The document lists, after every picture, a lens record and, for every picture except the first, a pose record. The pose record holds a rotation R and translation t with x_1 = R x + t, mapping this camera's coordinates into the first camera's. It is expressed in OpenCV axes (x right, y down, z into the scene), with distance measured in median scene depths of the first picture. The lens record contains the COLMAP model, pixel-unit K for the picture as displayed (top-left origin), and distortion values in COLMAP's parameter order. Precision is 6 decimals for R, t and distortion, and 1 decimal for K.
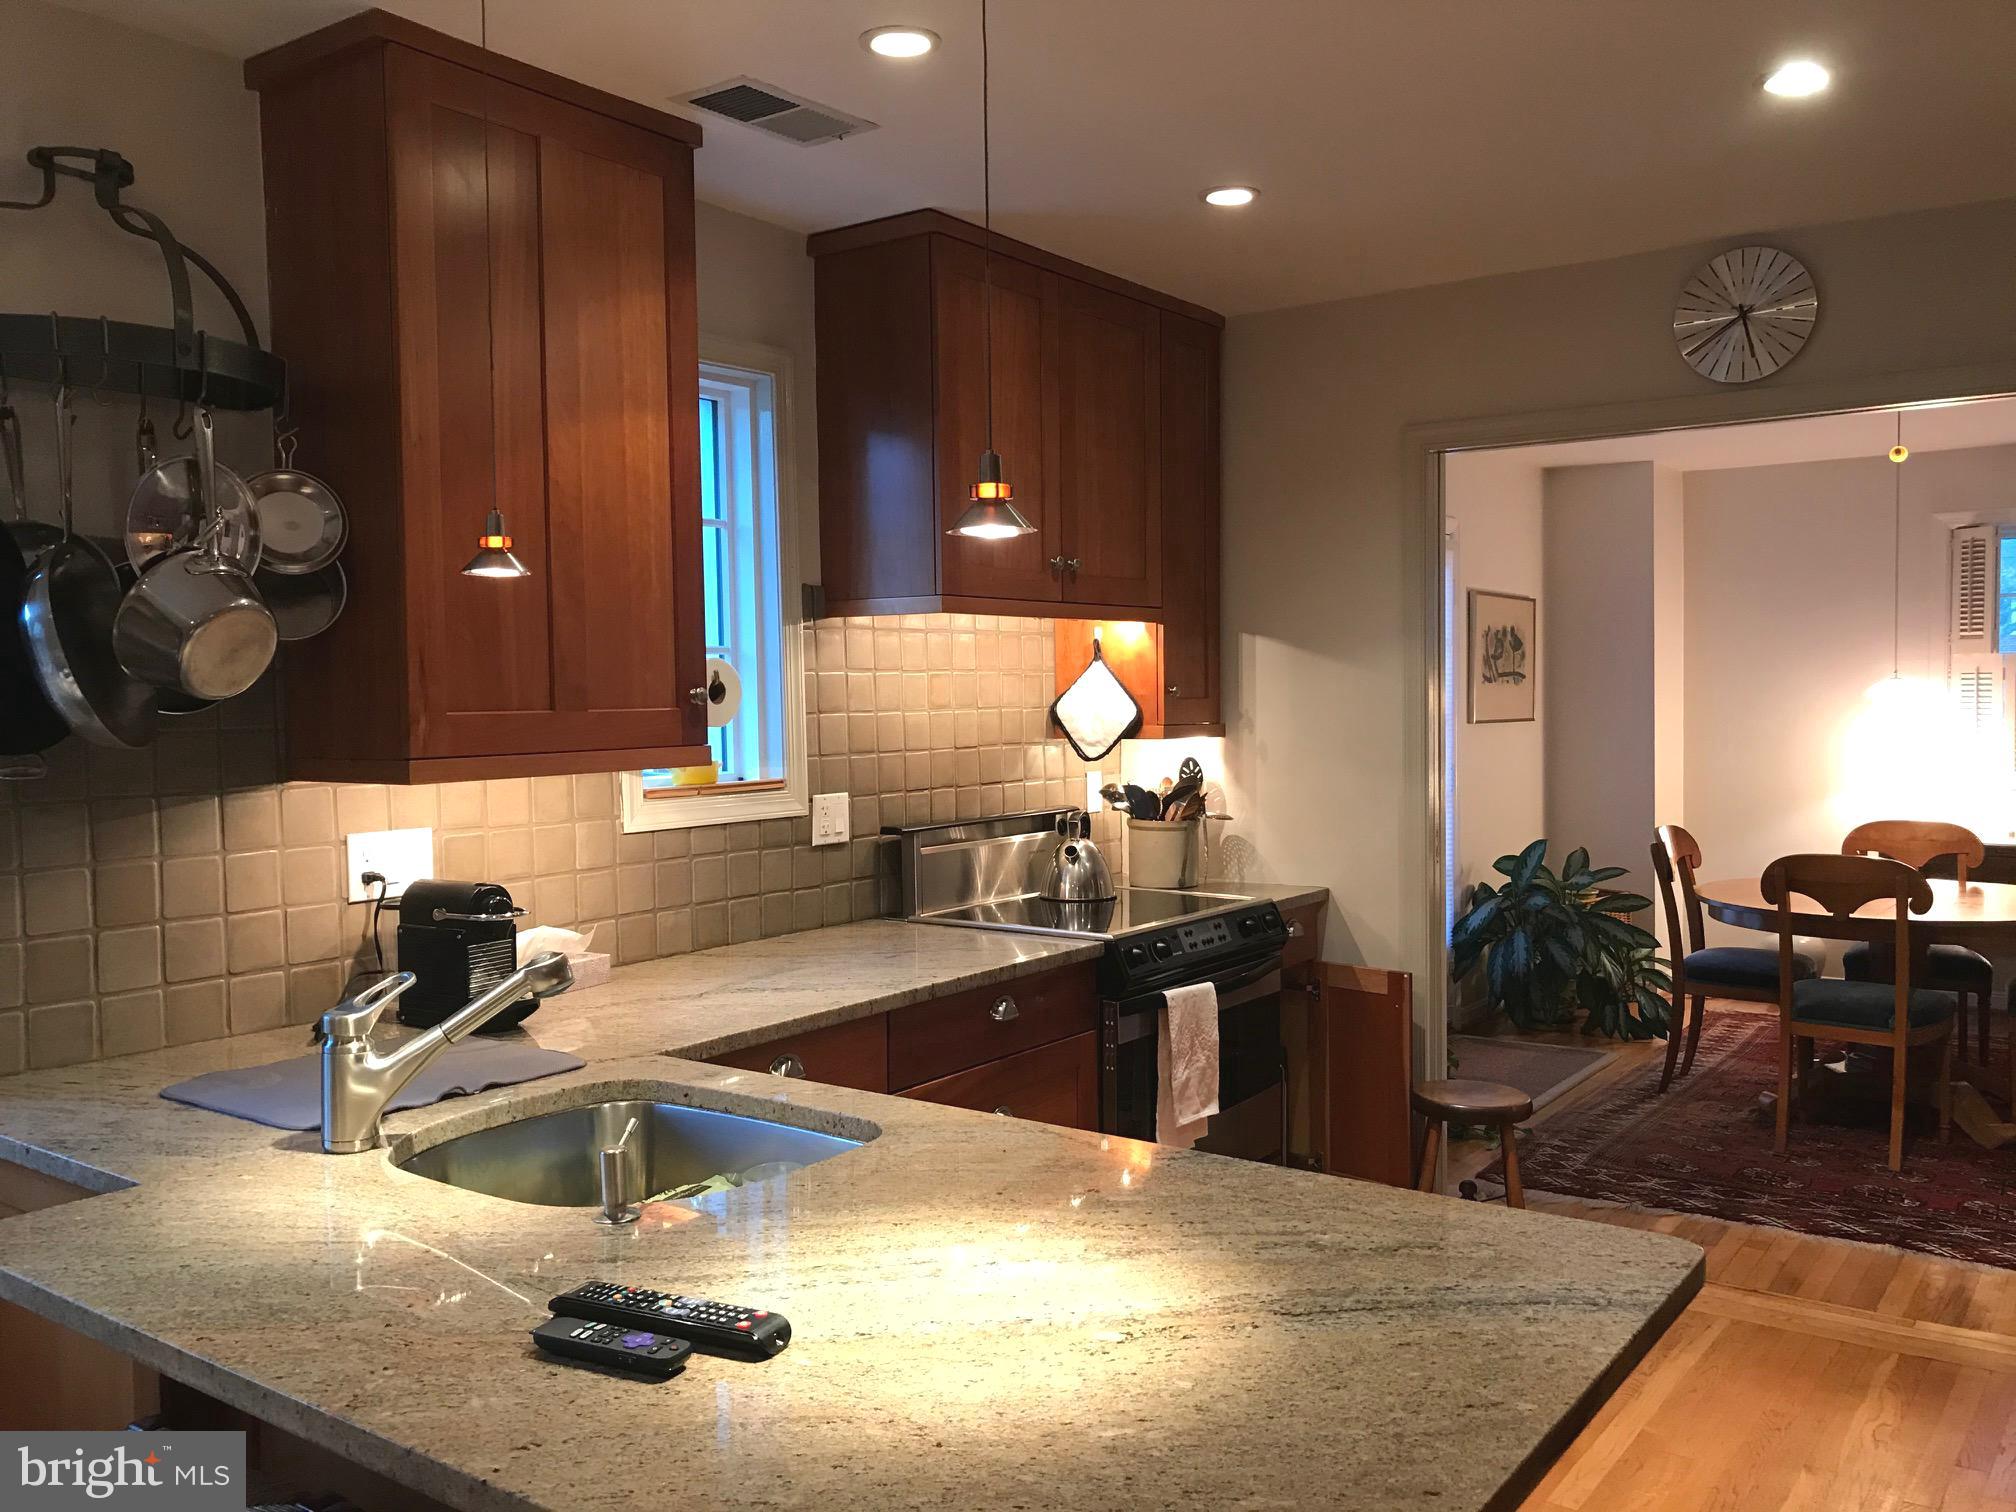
lens RADIAL K [[1665.5, 0, 1000.3], [0, 1665.5, 752.2], [0, 0, 1]] dist [0.044898, -0.043582]
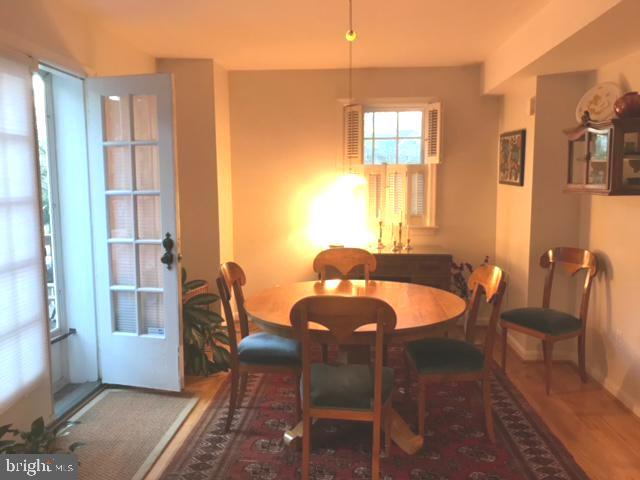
lens RADIAL K [[528.7, 0, 317.7], [0, 528.7, 239.3], [0, 0, 1]] dist [0.044898, -0.043582]
pose [[0.847556, -0.050695, 0.528279, 0.196918], [0.017648, 0.997569, 0.067415, -0.011238], [-0.530412, -0.047815, 0.846390, 0.501607]]
